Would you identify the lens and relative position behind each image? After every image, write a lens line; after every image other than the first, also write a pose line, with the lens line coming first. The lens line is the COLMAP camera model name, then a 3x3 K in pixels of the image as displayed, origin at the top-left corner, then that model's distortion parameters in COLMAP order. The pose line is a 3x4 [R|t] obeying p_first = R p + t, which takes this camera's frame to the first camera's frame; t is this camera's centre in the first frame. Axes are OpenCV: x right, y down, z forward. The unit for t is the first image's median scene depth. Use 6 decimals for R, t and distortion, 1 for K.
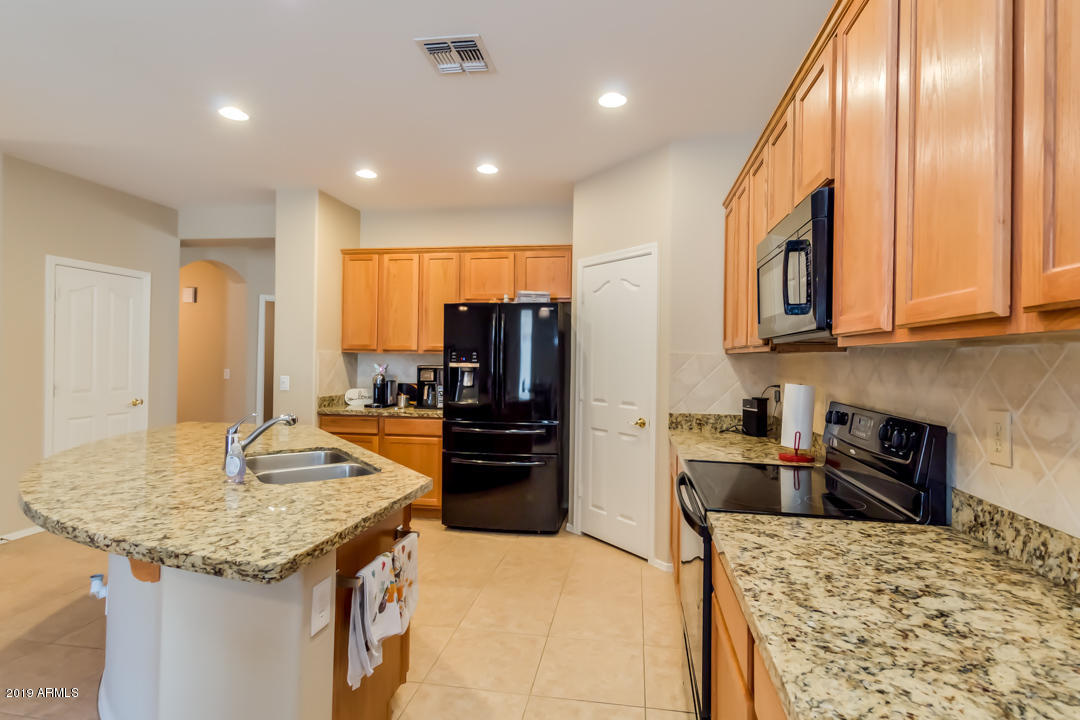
lens RADIAL K [[541.2, 0, 544.5], [0, 541.2, 354.3], [0, 0, 1]] dist [0.013042, -0.000940]
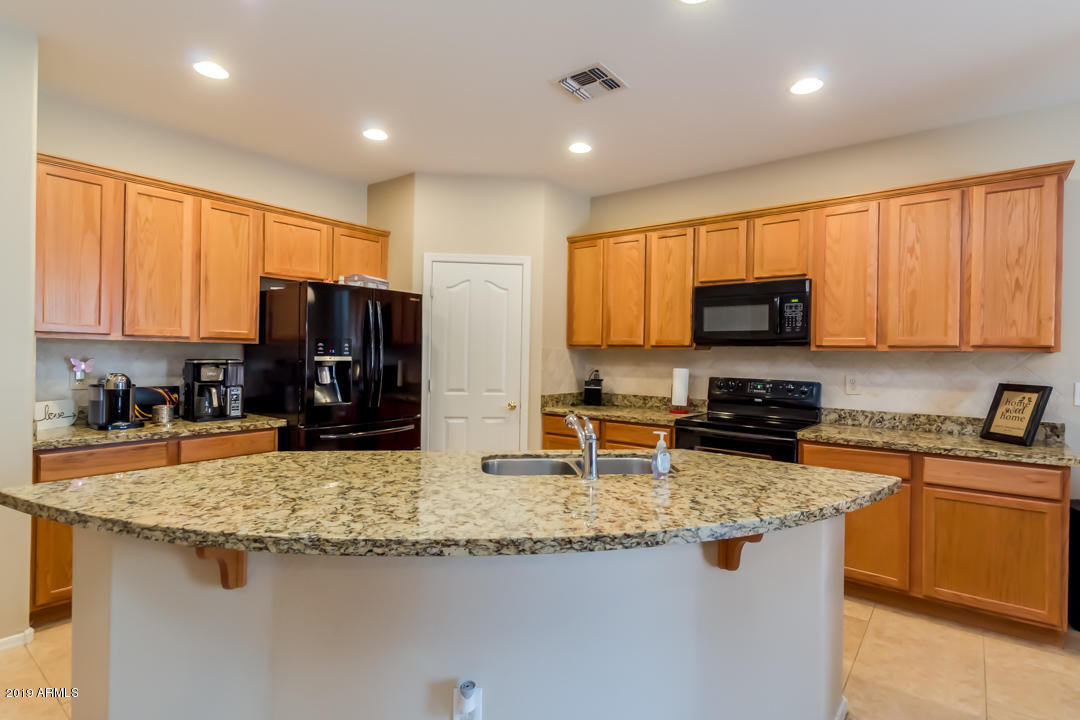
lens RADIAL K [[541.2, 0, 544.5], [0, 541.2, 354.3], [0, 0, 1]] dist [0.013042, -0.000940]
pose [[0.487258, -0.005803, 0.873239, -0.721996], [-0.016568, 0.999736, 0.015888, -0.005196], [-0.873101, -0.022210, 0.487034, 0.322881]]
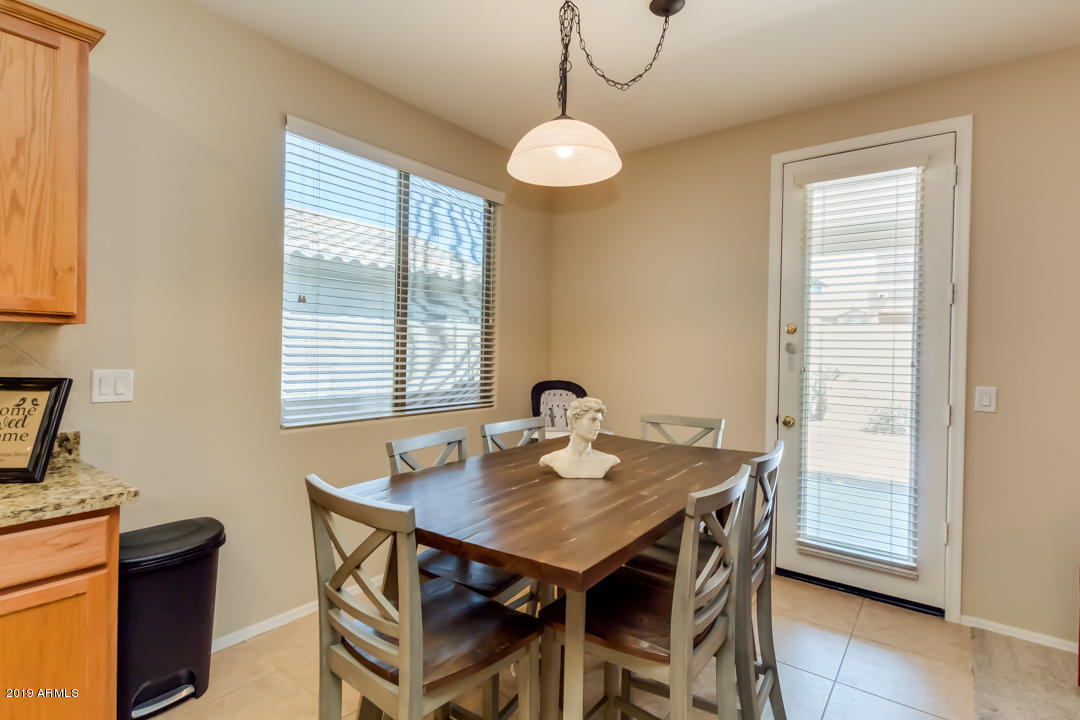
lens RADIAL K [[541.2, 0, 544.5], [0, 541.2, 354.3], [0, 0, 1]] dist [0.013042, -0.000940]
pose [[-0.878137, -0.031670, 0.477361, -0.355648], [-0.033177, 0.999436, 0.005276, 0.001748], [-0.477258, -0.011204, -0.878692, 0.302569]]
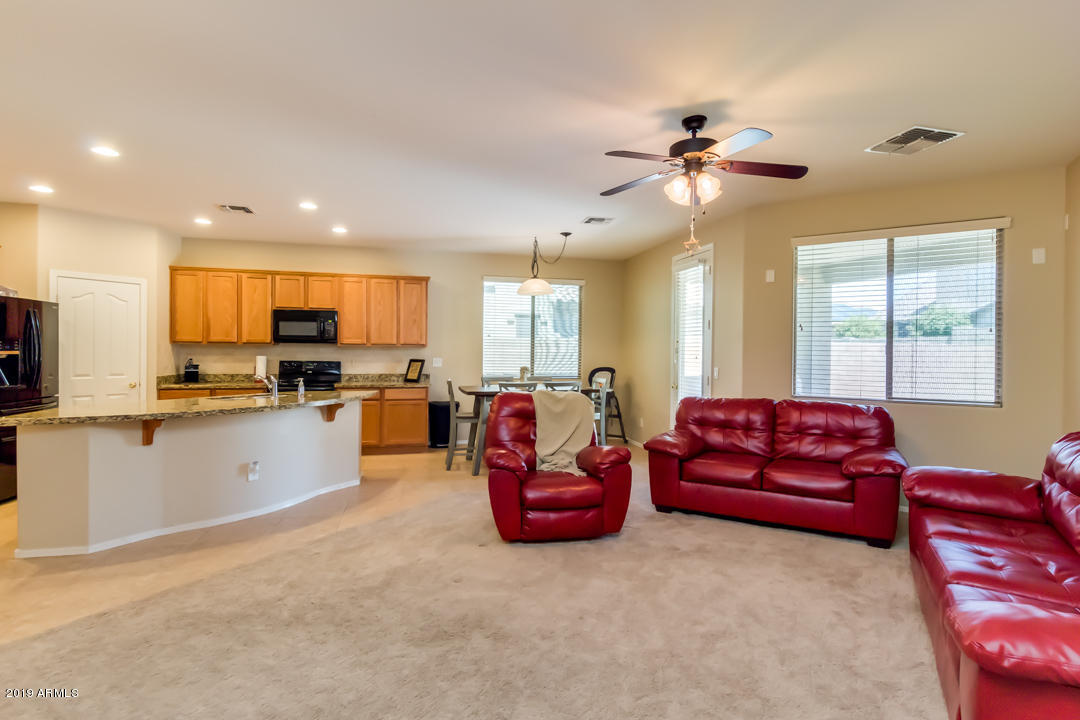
lens RADIAL K [[541.2, 0, 544.5], [0, 541.2, 354.3], [0, 0, 1]] dist [0.013042, -0.000940]
pose [[-0.382891, -0.024099, 0.923479, -1.619177], [-0.023358, 0.999593, 0.016401, -0.020982], [-0.923498, -0.015291, -0.383298, 0.423622]]
